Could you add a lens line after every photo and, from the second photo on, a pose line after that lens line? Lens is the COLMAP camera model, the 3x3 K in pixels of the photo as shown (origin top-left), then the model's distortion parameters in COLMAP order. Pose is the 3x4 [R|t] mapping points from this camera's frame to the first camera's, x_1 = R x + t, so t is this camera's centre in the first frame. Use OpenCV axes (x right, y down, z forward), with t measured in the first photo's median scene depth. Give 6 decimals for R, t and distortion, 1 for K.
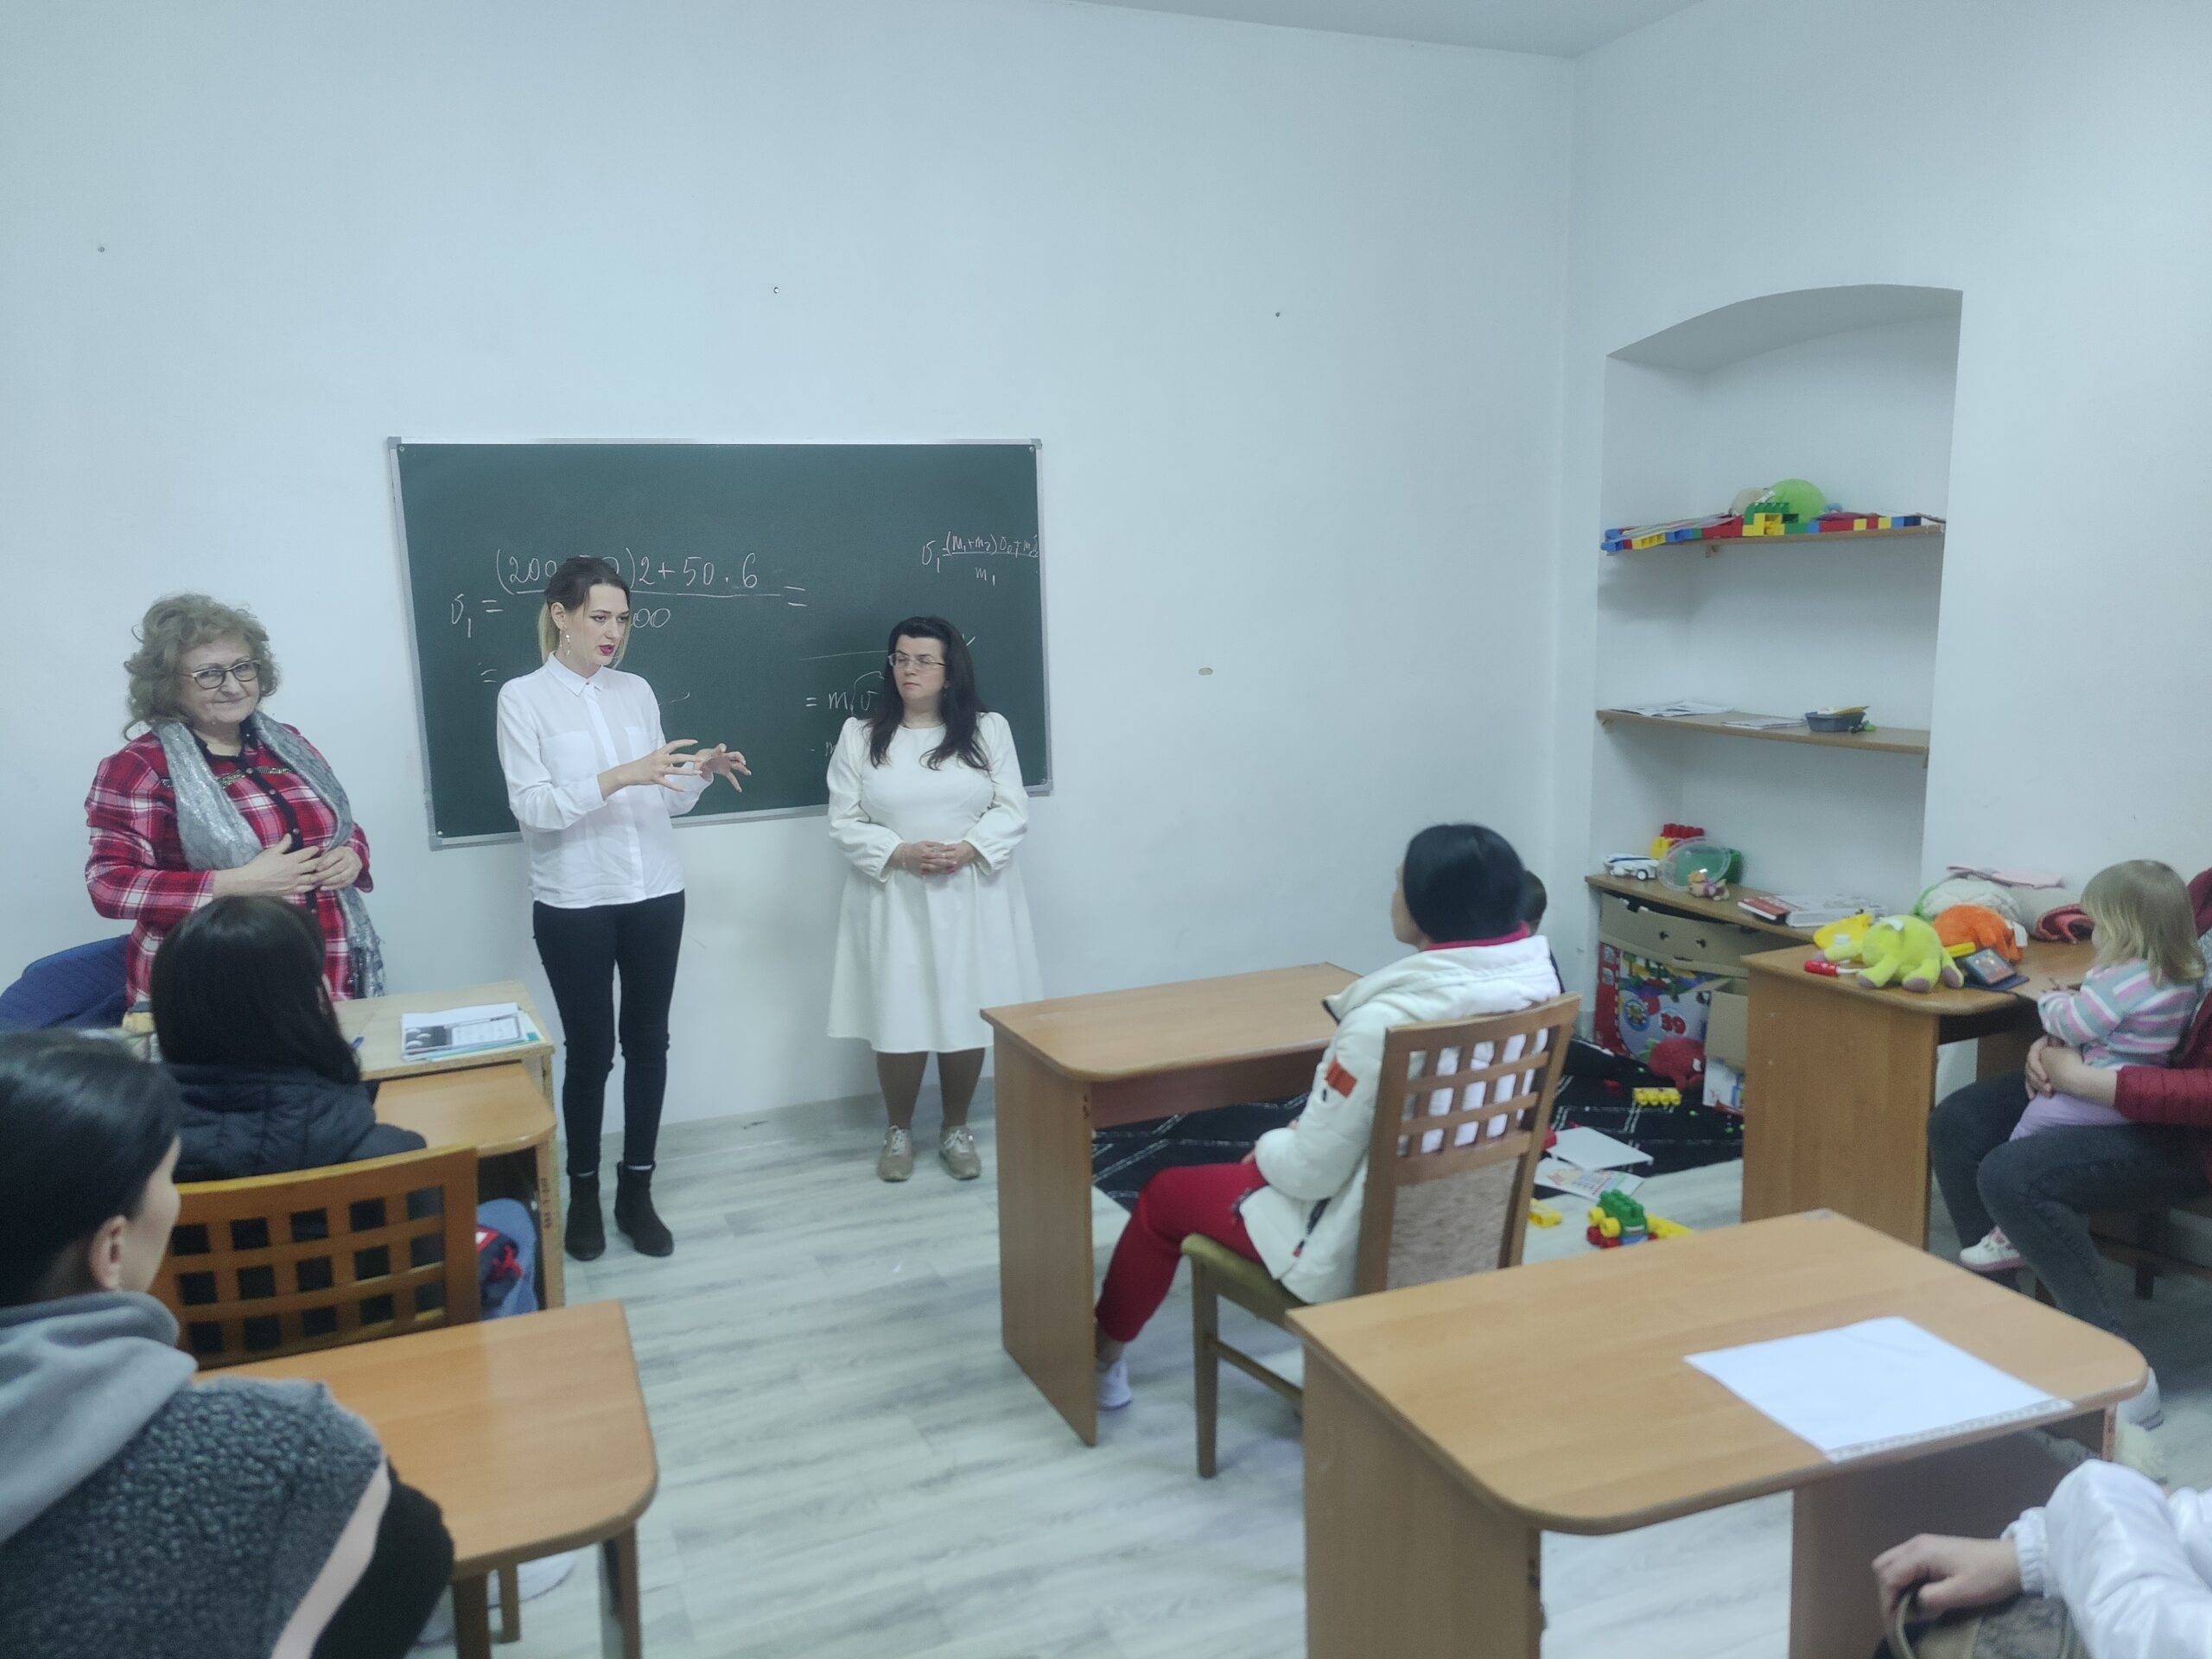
lens RADIAL K [[1646.7, 0, 1075.6], [0, 1646.7, 820.3], [0, 0, 1]] dist [0.039591, -0.005045]
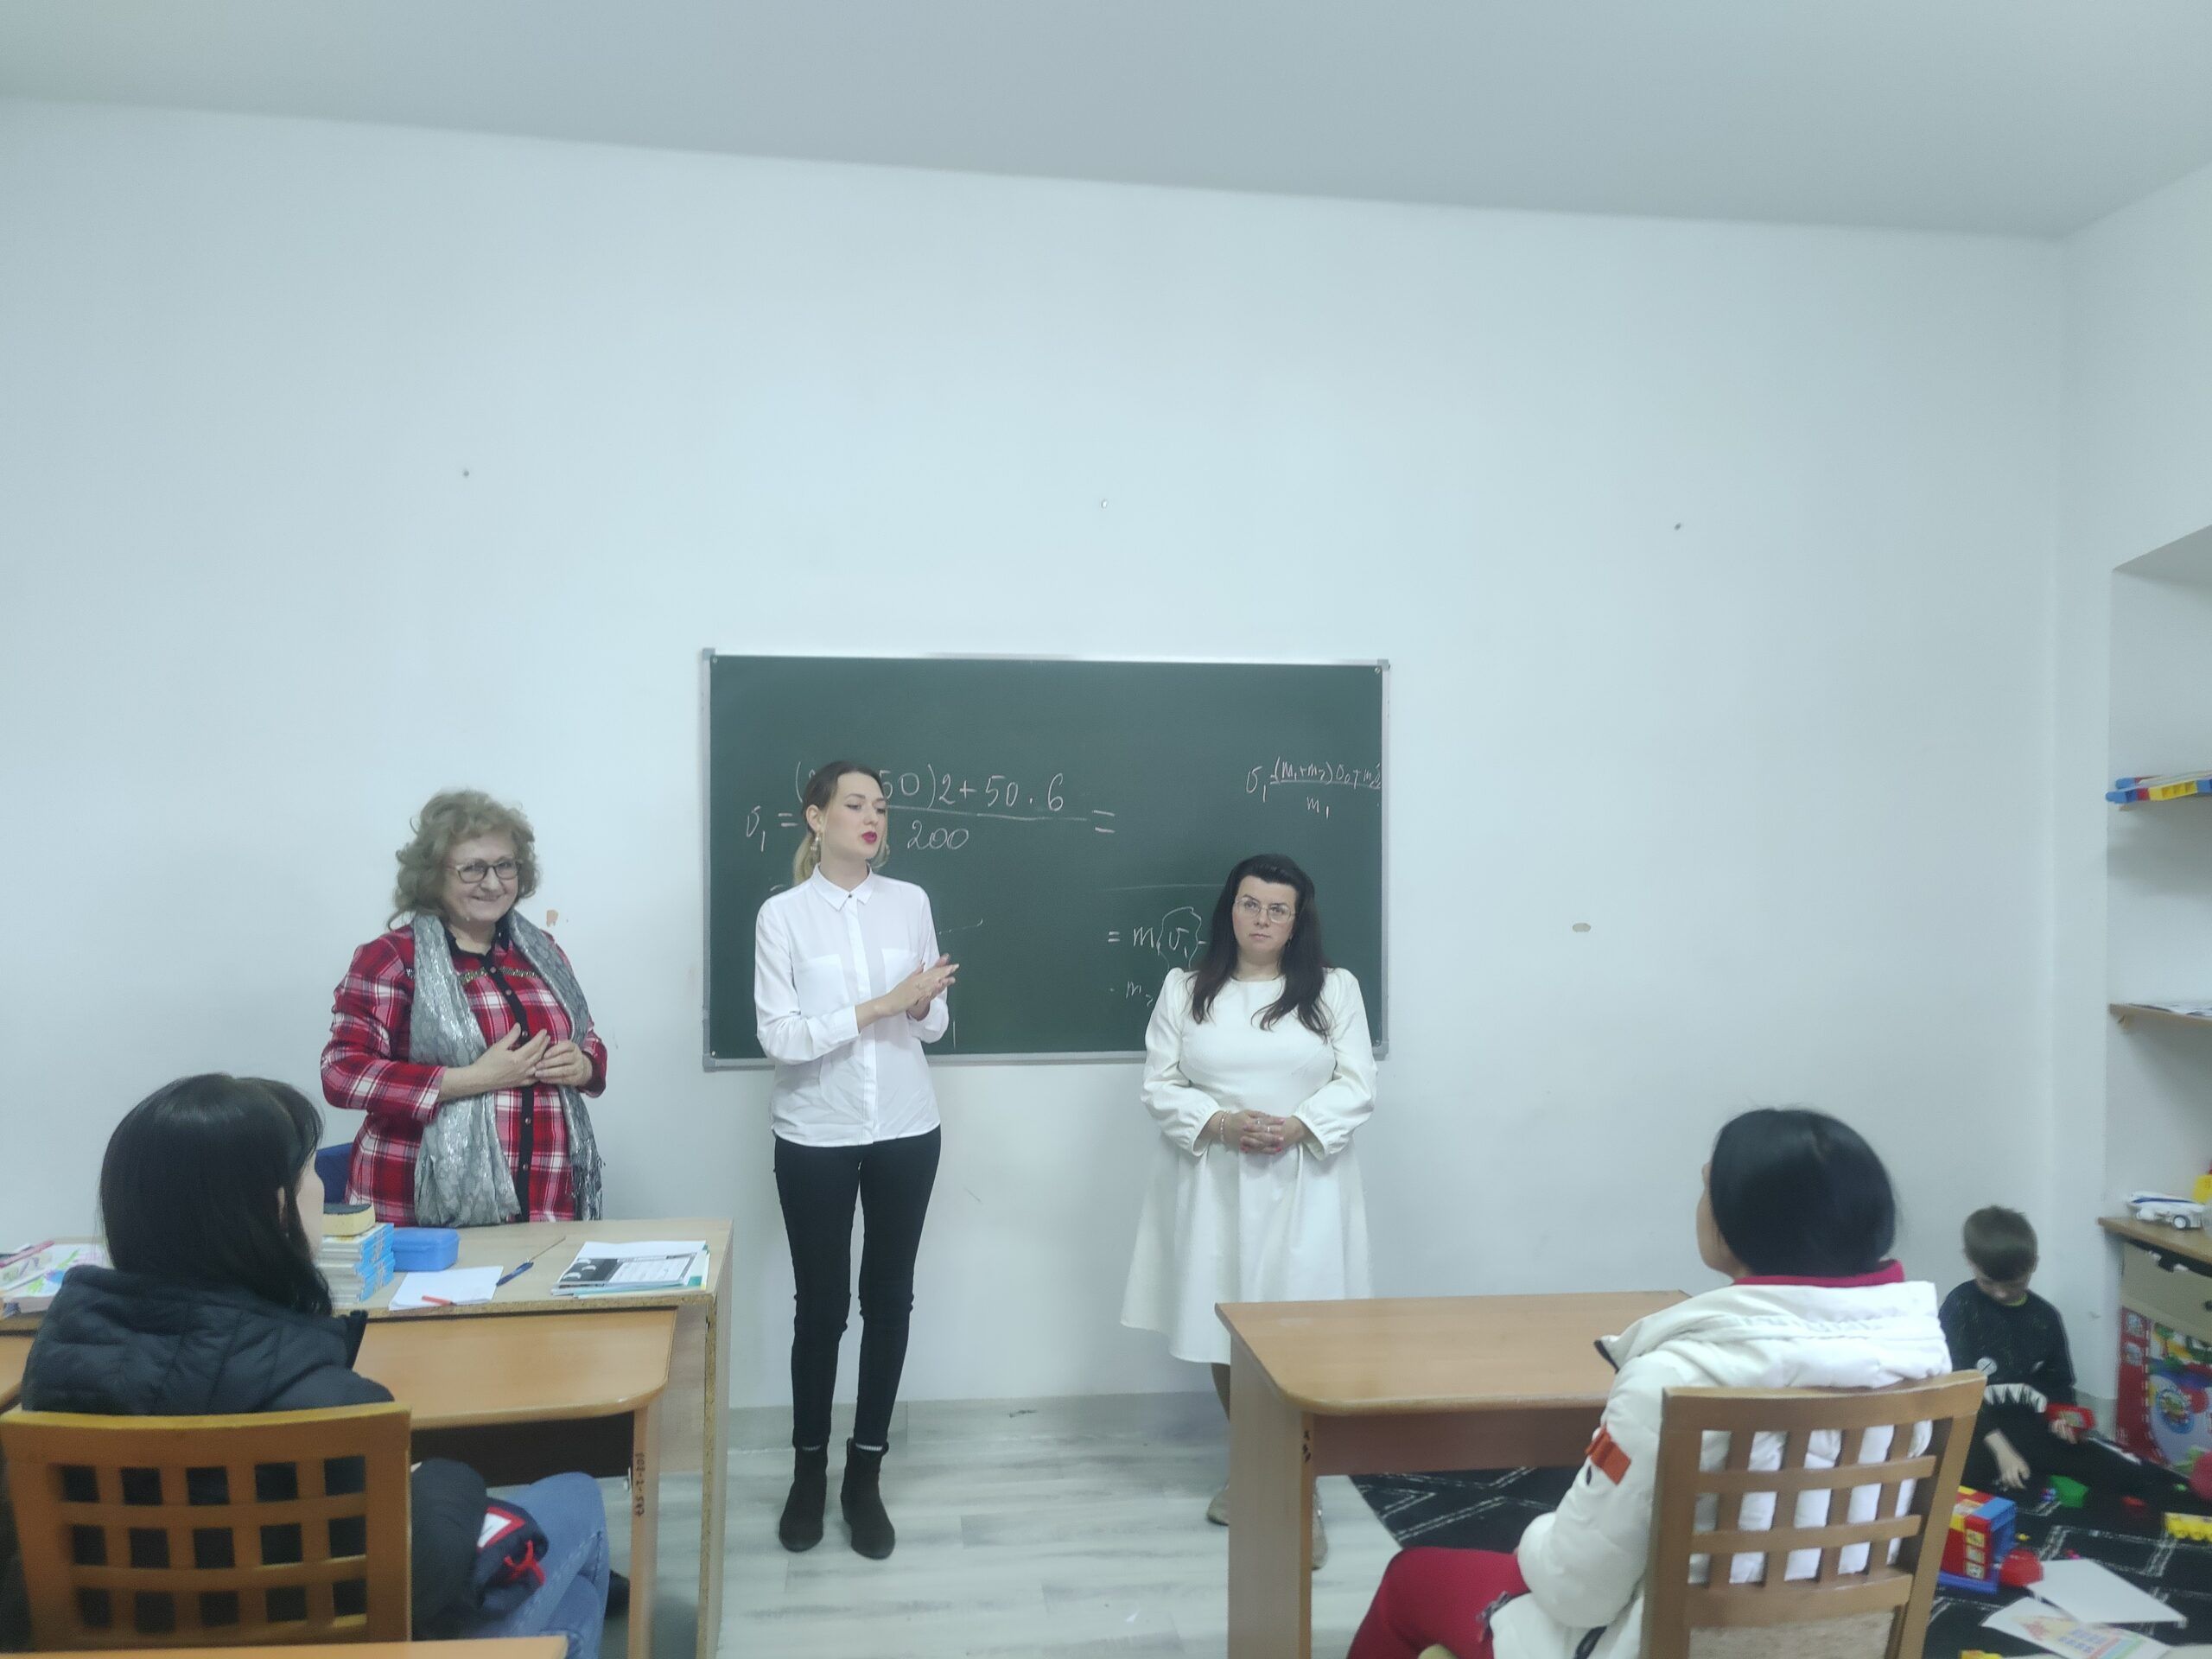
lens RADIAL K [[1646.7, 0, 1104.7], [0, 1646.7, 840.6], [0, 0, 1]] dist [0.039591, -0.005045]
pose [[0.963237, 0.031206, -0.266834, 0.093924], [-0.072116, 0.986812, -0.144921, 0.009934], [0.258792, 0.158836, 0.952784, 0.152553]]
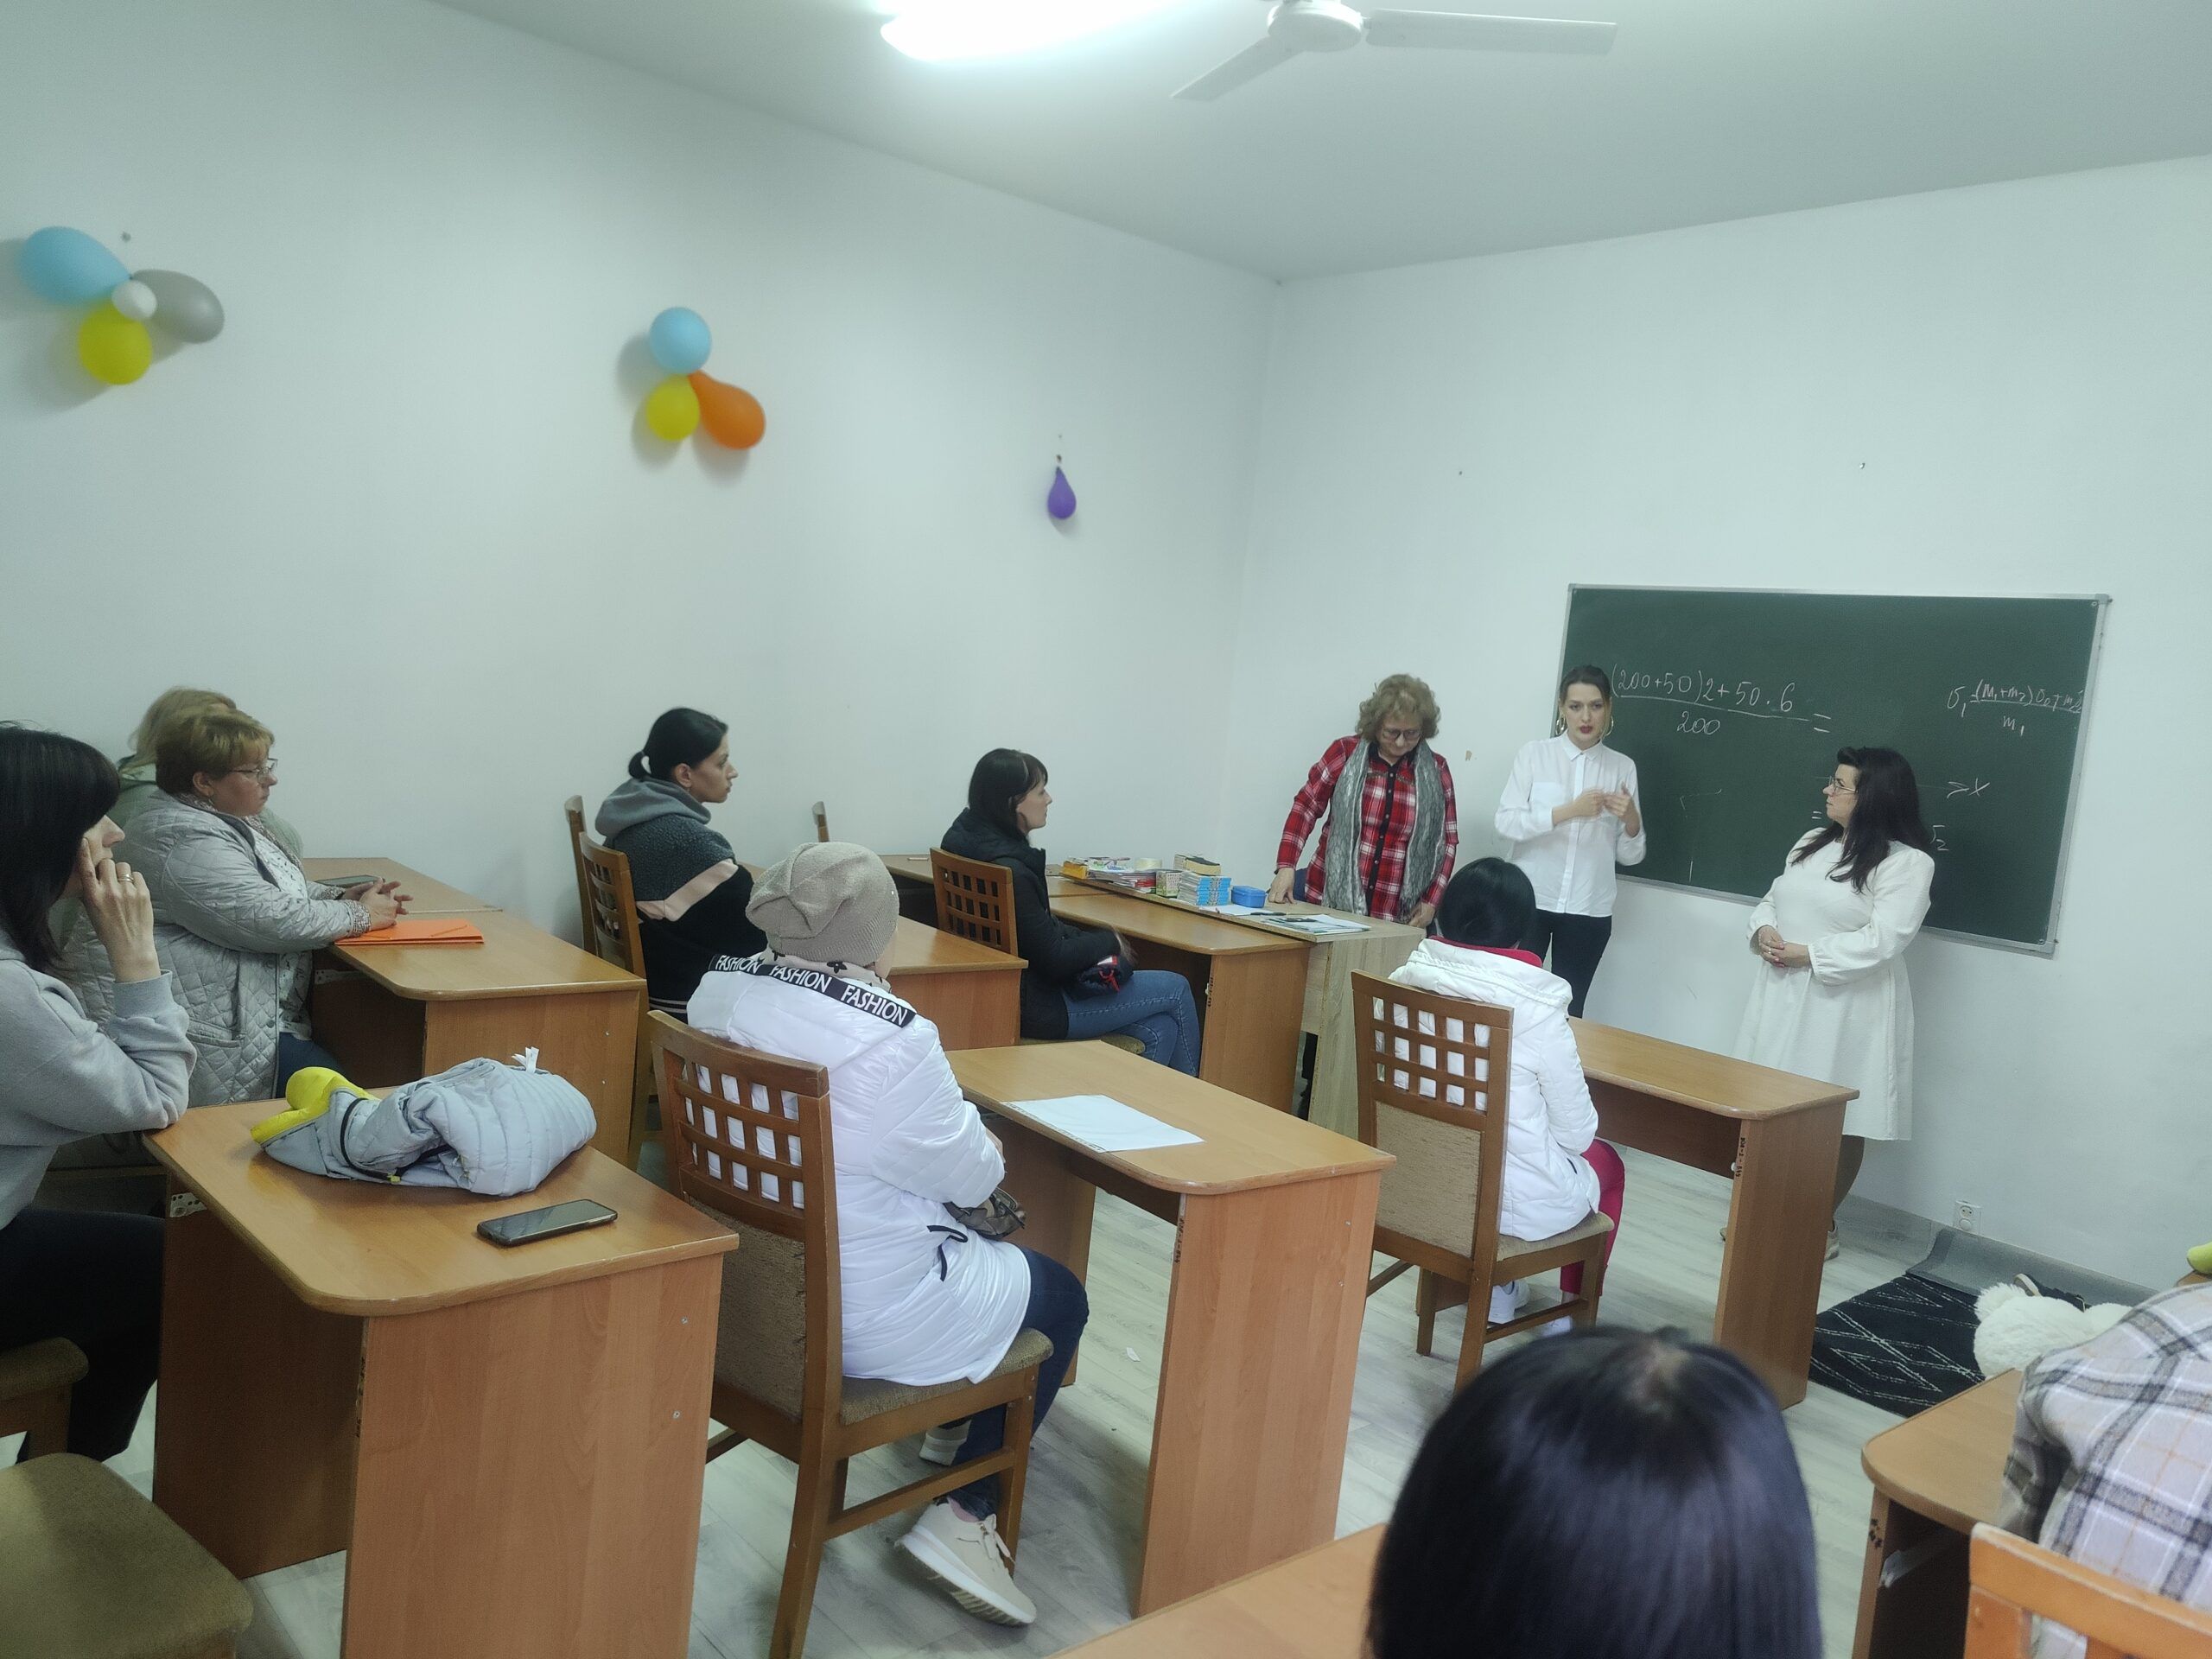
lens RADIAL K [[1646.7, 0, 1111.3], [0, 1646.7, 833.7], [0, 0, 1]] dist [0.039591, -0.005045]
pose [[0.306294, 0.150780, -0.939920, 0.955369], [-0.252327, 0.964917, 0.072564, -0.024000], [0.917886, 0.214941, 0.333595, 0.210636]]
